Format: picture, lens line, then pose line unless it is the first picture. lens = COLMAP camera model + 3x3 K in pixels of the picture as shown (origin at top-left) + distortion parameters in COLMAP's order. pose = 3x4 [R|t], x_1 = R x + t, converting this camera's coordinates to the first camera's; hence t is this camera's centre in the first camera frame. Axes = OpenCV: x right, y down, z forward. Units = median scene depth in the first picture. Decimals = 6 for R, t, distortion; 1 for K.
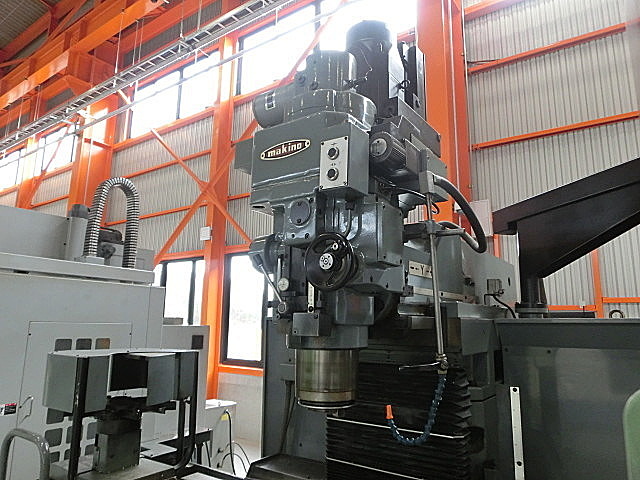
lens RADIAL K [[445.9, 0, 320.0], [0, 445.9, 240.0], [0, 0, 1]] dist [-0.041217, 0.030886]
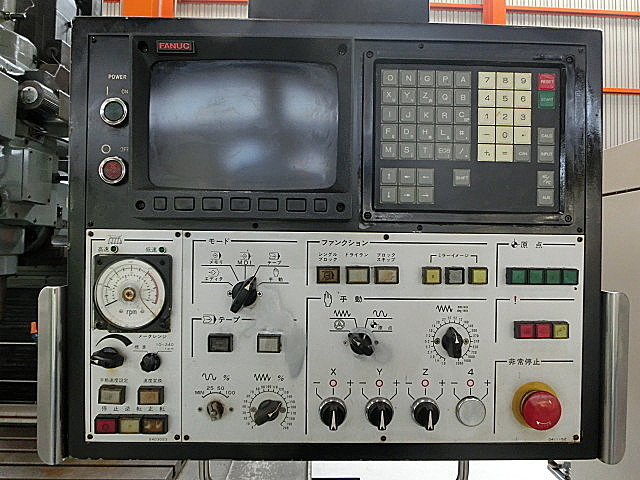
lens RADIAL K [[445.9, 0, 320.0], [0, 445.9, 240.0], [0, 0, 1]] dist [-0.041217, 0.030886]
pose [[0.803608, 0.015717, 0.594951, 0.068621], [-0.114718, 0.984996, 0.128930, -0.078979], [-0.583998, -0.171860, 0.793354, -0.333471]]
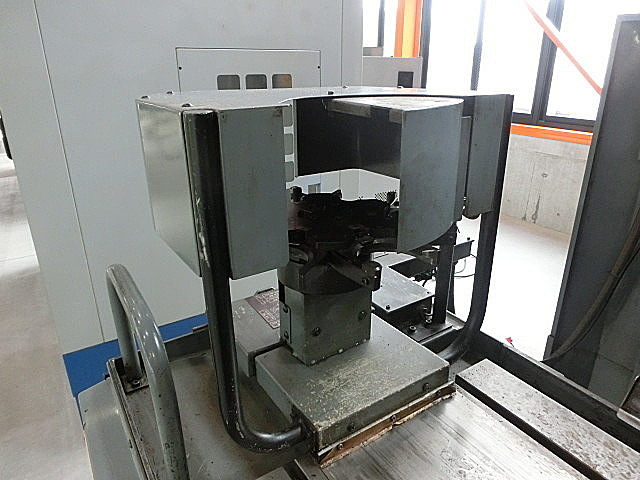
lens RADIAL K [[445.9, 0, 320.0], [0, 445.9, 240.0], [0, 0, 1]] dist [-0.041217, 0.030886]
pose [[0.929161, 0.132534, -0.345102, -0.188134], [0.071142, 0.851968, 0.518738, 0.102335], [0.362766, -0.506542, 0.782186, 0.402450]]
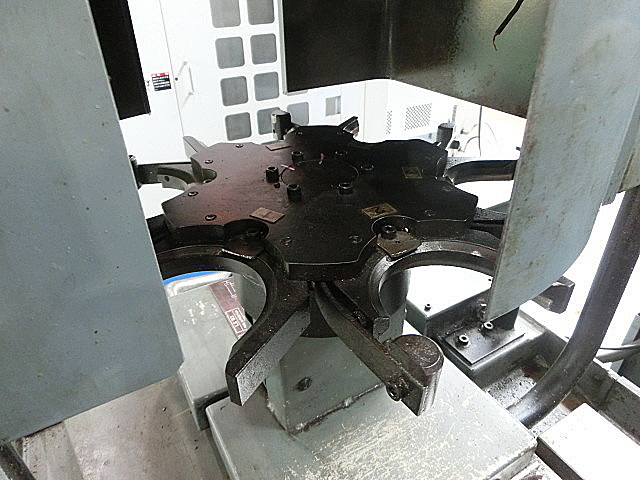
lens RADIAL K [[445.9, 0, 320.0], [0, 445.9, 240.0], [0, 0, 1]] dist [-0.041217, 0.030886]
pose [[0.906379, 0.213385, -0.364614, -0.224640], [0.093075, 0.740997, 0.665027, 0.150991], [0.412085, -0.636703, 0.651763, 0.515143]]
